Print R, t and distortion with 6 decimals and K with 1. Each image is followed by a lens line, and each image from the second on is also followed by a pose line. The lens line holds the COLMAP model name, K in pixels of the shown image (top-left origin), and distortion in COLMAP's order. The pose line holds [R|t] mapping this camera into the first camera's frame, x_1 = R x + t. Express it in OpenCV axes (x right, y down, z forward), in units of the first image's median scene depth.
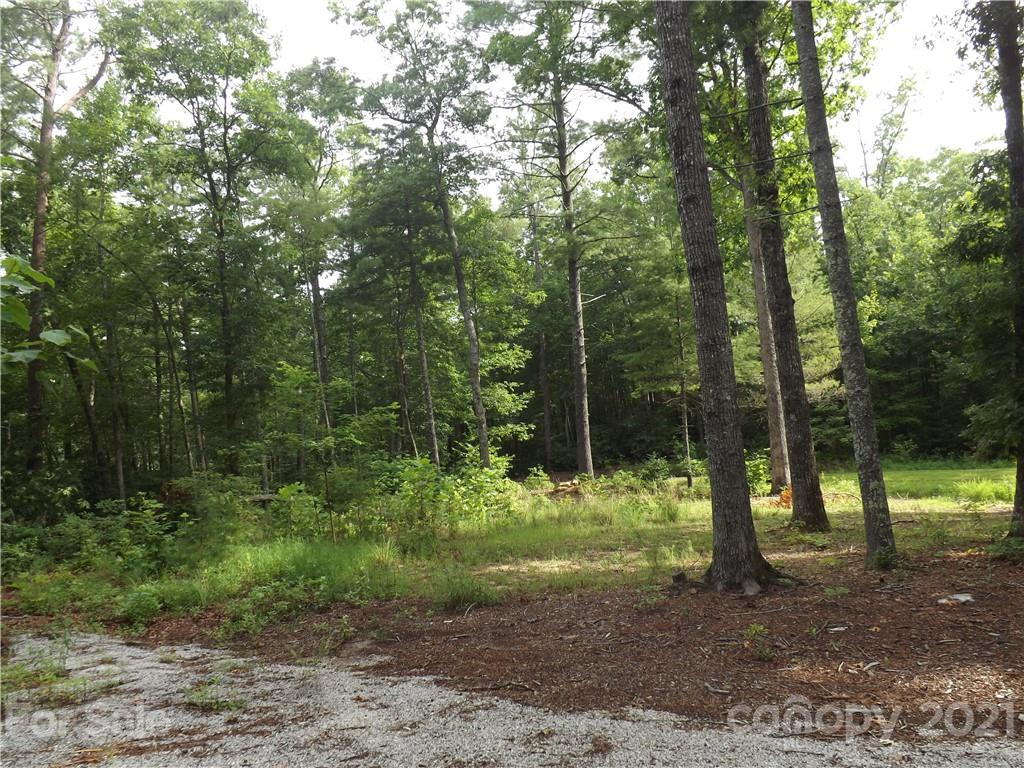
lens RADIAL K [[760.2, 0, 516.3], [0, 760.2, 383.2], [0, 0, 1]] dist [-0.045954, 0.013657]
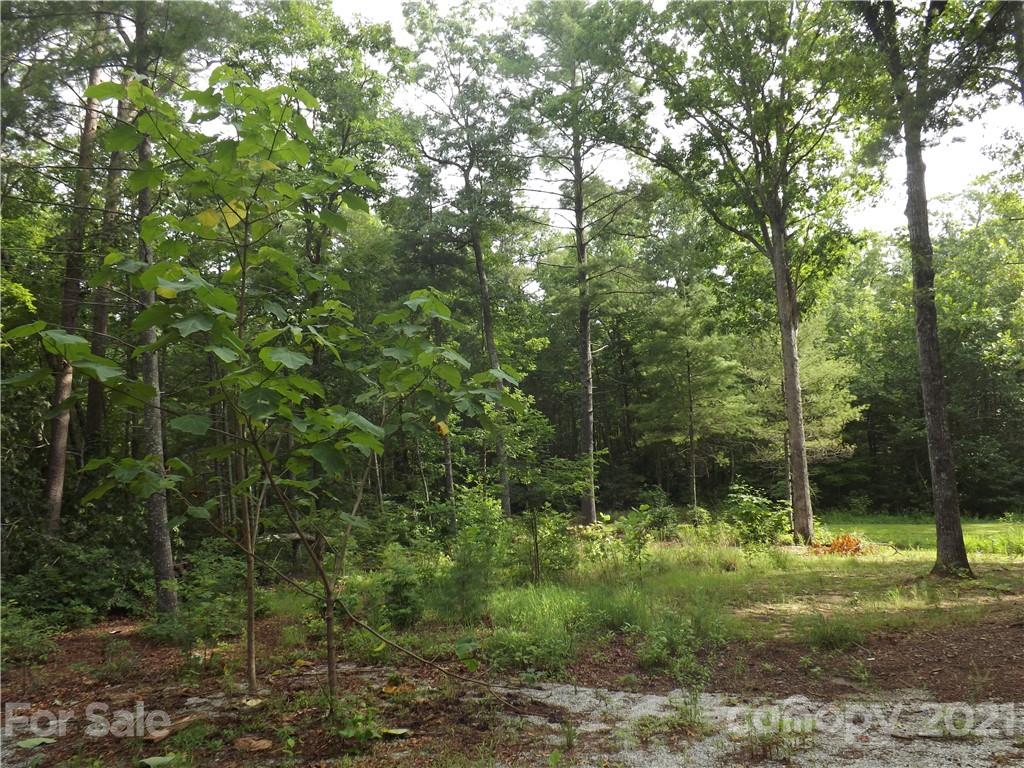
lens RADIAL K [[760.2, 0, 533.0], [0, 760.2, 394.2], [0, 0, 1]] dist [-0.045954, 0.013657]
pose [[0.982888, 0.054923, 0.175824, -0.170658], [-0.047650, 0.997835, -0.045324, 0.001428], [-0.177933, 0.036171, 0.983378, 0.002897]]
